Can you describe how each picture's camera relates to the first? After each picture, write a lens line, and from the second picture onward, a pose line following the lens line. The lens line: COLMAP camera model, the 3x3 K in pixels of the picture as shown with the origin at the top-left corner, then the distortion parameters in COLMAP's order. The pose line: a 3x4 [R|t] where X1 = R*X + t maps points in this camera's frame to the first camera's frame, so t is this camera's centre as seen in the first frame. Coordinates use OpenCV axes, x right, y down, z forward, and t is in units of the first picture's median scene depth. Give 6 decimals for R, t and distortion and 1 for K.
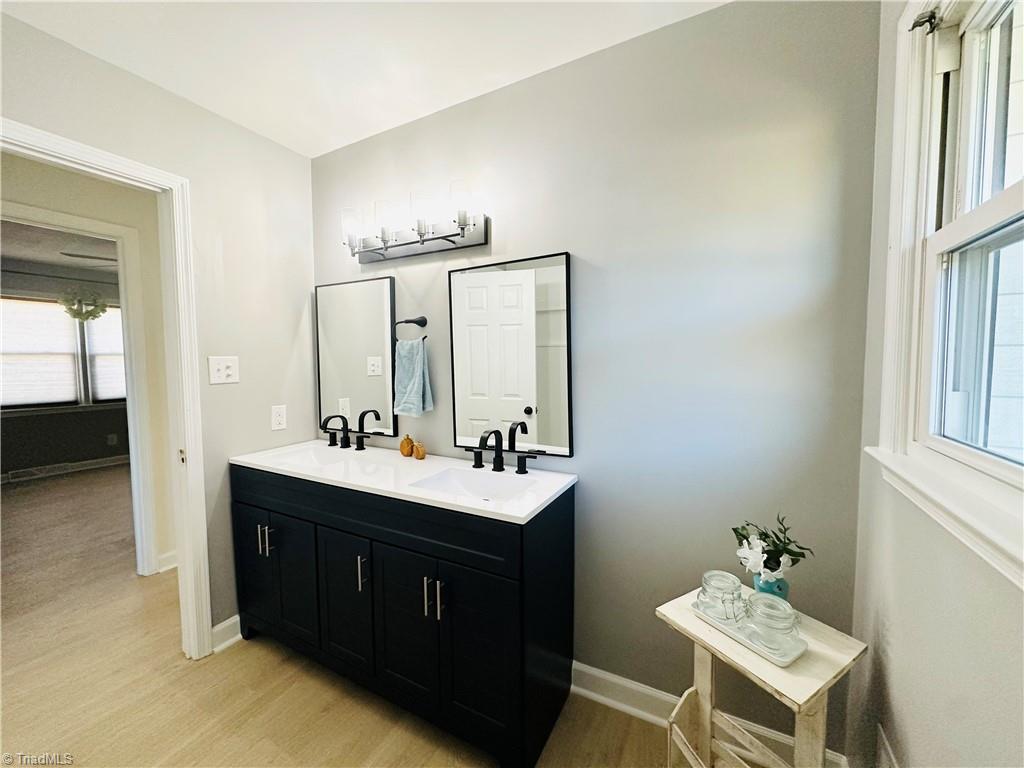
lens RADIAL K [[407.8, 0, 512.0], [0, 407.8, 384.0], [0, 0, 1]] dist [-0.001001, -0.000128]
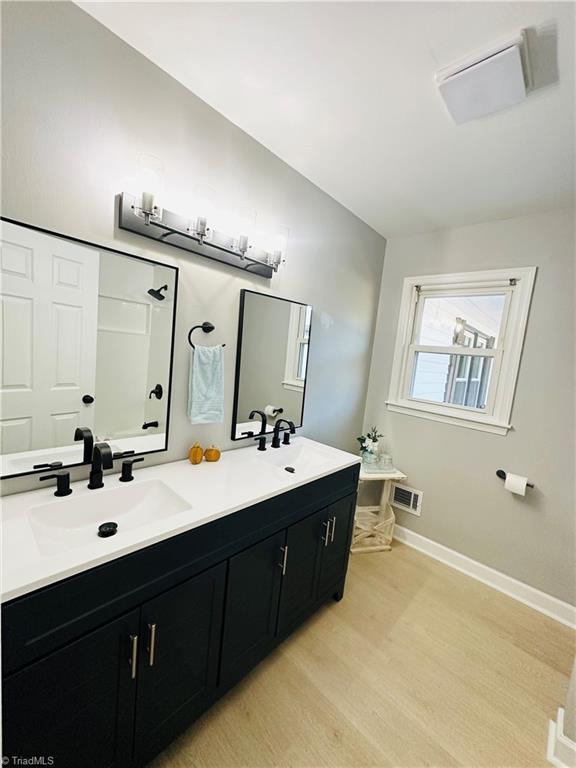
lens RADIAL K [[305.8, 0, 288.0], [0, 305.8, 384.0], [0, 0, 1]] dist [-0.001001, -0.000128]
pose [[0.242949, -0.074871, 0.967145, -0.910755], [-0.040693, 0.995353, 0.087277, -0.089191], [-0.969185, -0.060560, 0.238773, 0.624935]]
